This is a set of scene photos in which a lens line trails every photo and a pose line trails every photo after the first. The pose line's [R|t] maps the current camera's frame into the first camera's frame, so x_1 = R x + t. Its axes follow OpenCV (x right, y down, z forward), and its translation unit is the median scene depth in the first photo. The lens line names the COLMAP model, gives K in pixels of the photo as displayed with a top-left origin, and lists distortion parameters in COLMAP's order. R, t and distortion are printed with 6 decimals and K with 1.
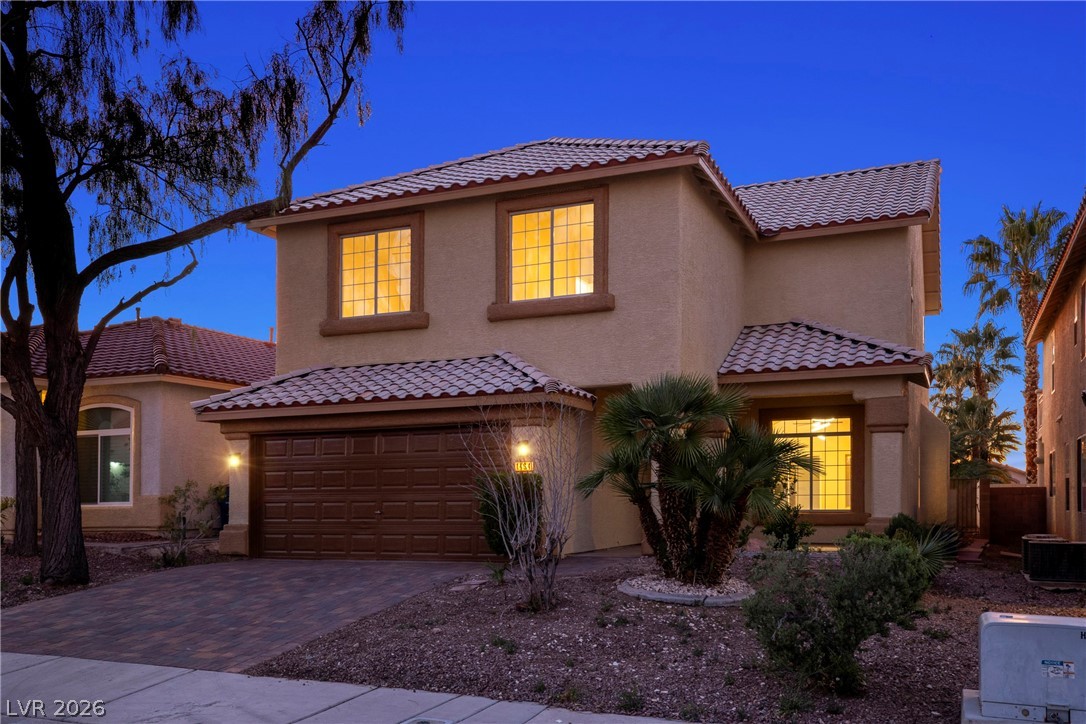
lens RADIAL K [[982.0, 0, 542.7], [0, 982.0, 361.5], [0, 0, 1]] dist [0.019060, -0.014081]
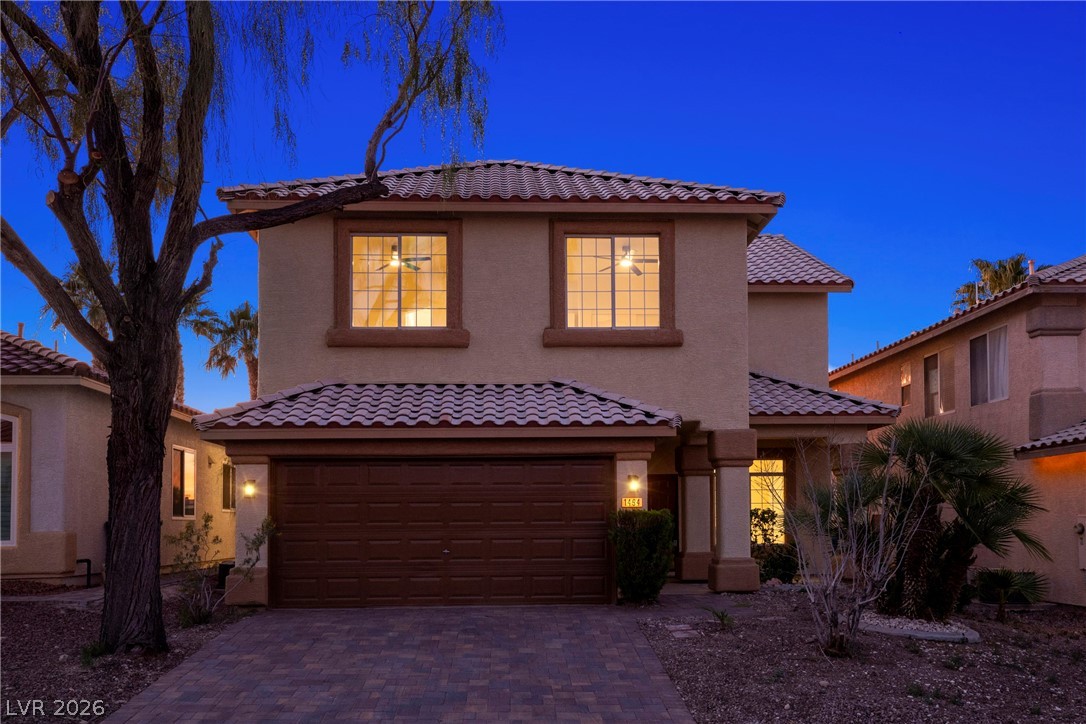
lens RADIAL K [[924.2, 0, 542.8], [0, 924.2, 385.8], [0, 0, 1]] dist [0.007108, 0.000591]
pose [[0.896362, 0.069311, 0.437871, -0.445318], [-0.059741, 0.997578, -0.035613, 0.028737], [-0.439279, 0.005763, 0.898332, 0.209855]]
